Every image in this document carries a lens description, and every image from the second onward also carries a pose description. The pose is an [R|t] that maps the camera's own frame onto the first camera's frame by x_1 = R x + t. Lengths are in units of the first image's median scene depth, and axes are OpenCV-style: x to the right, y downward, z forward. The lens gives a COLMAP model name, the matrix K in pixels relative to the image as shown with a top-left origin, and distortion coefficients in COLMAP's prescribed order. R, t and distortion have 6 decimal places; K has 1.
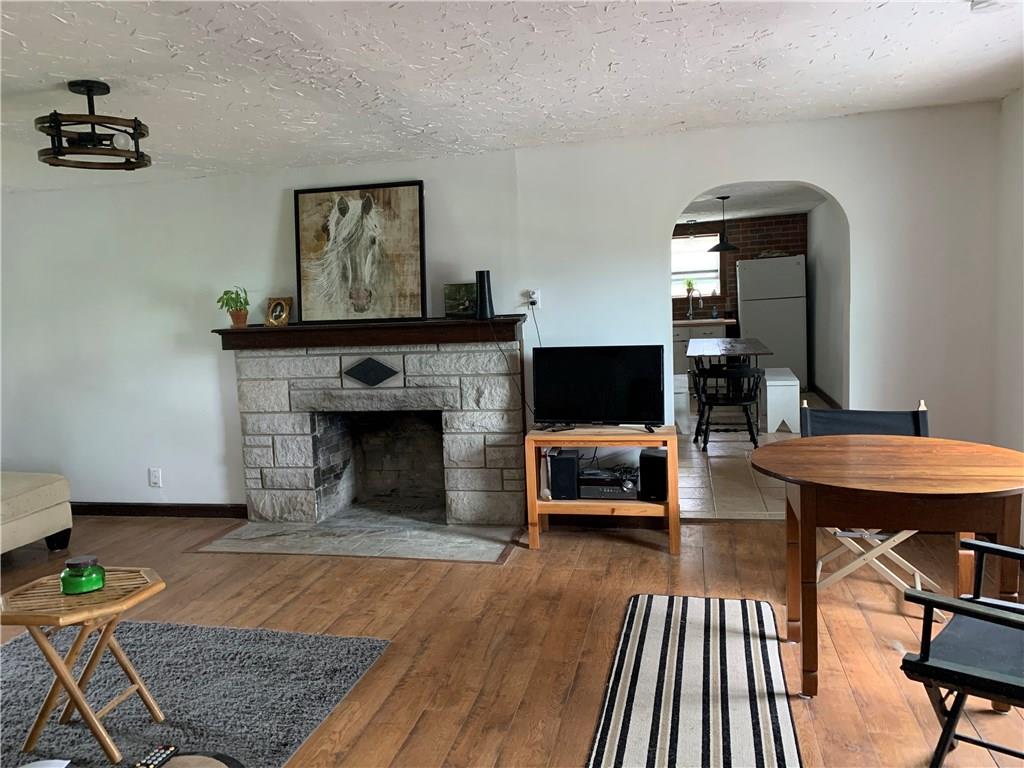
lens RADIAL K [[788.7, 0, 514.5], [0, 788.7, 383.2], [0, 0, 1]] dist [0.088869, -0.105496]
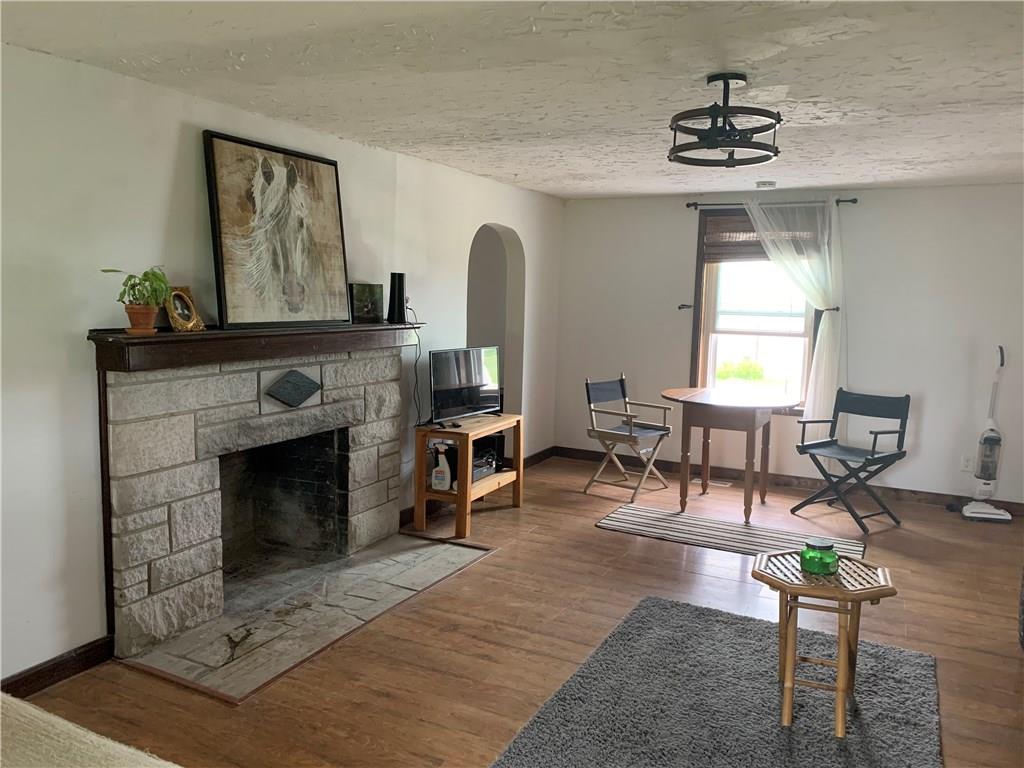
lens RADIAL K [[771.0, 0, 510.6], [0, 771.0, 381.3], [0, 0, 1]] dist [0.059012, -0.109842]
pose [[0.238056, -0.063242, 0.969190, -0.887626], [0.077414, 0.995939, 0.045972, -0.041310], [-0.968161, 0.064085, 0.241985, 0.619074]]
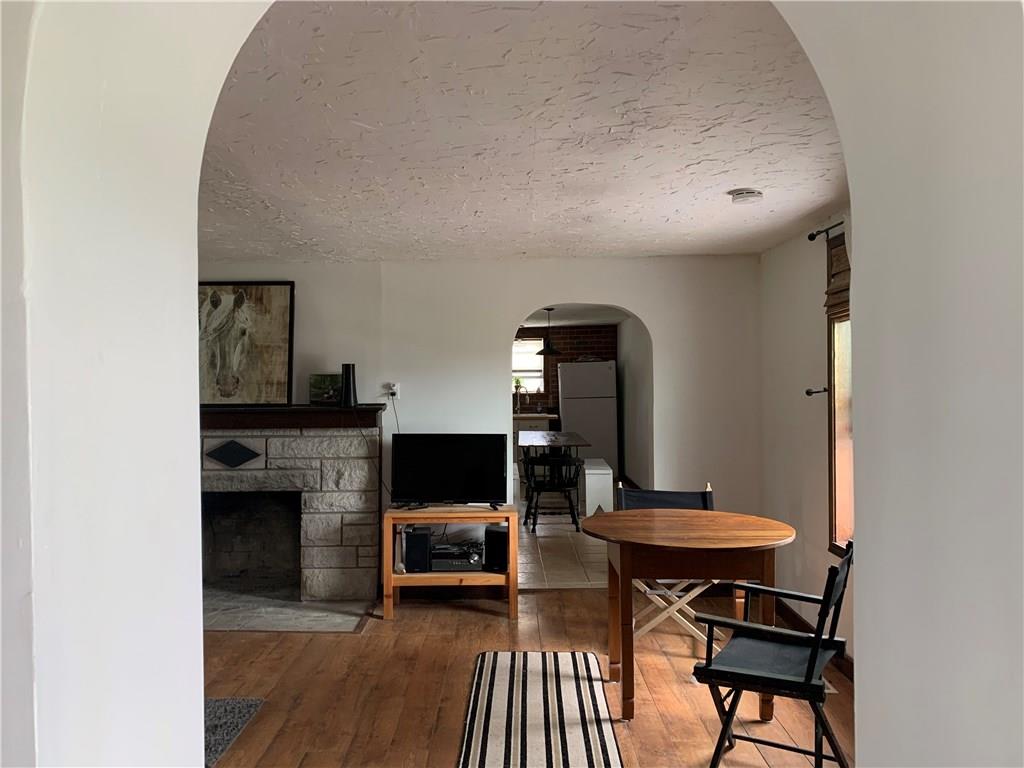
lens RADIAL K [[784.3, 0, 512.9], [0, 784.3, 378.9], [0, 0, 1]] dist [0.115198, -0.247858]
pose [[0.975023, 0.038758, 0.218696, -0.053482], [-0.011803, 0.992307, -0.123240, 0.012406], [-0.221790, 0.117581, 0.967979, -0.120236]]
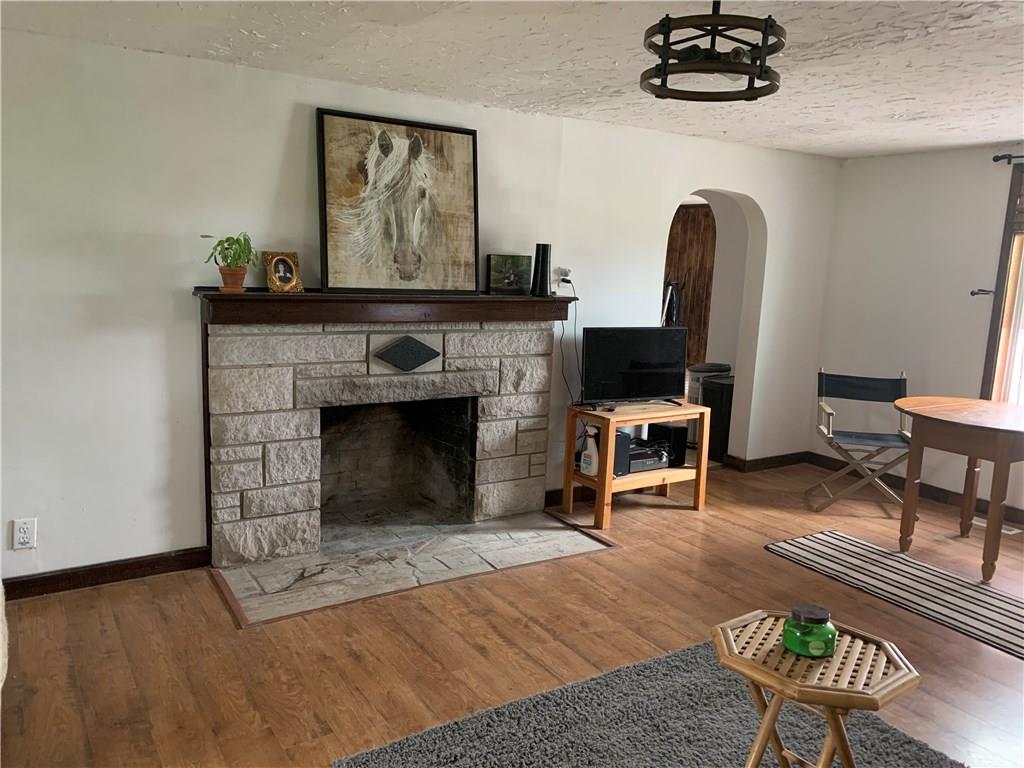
lens RADIAL K [[770.4, 0, 512.0], [0, 770.4, 384.0], [0, 0, 1]] dist [0.081604, -0.098432]
pose [[0.693619, -0.043901, 0.719003, -0.694978], [0.009010, 0.998592, 0.052280, -0.024530], [-0.720285, -0.029784, 0.693038, 0.375077]]
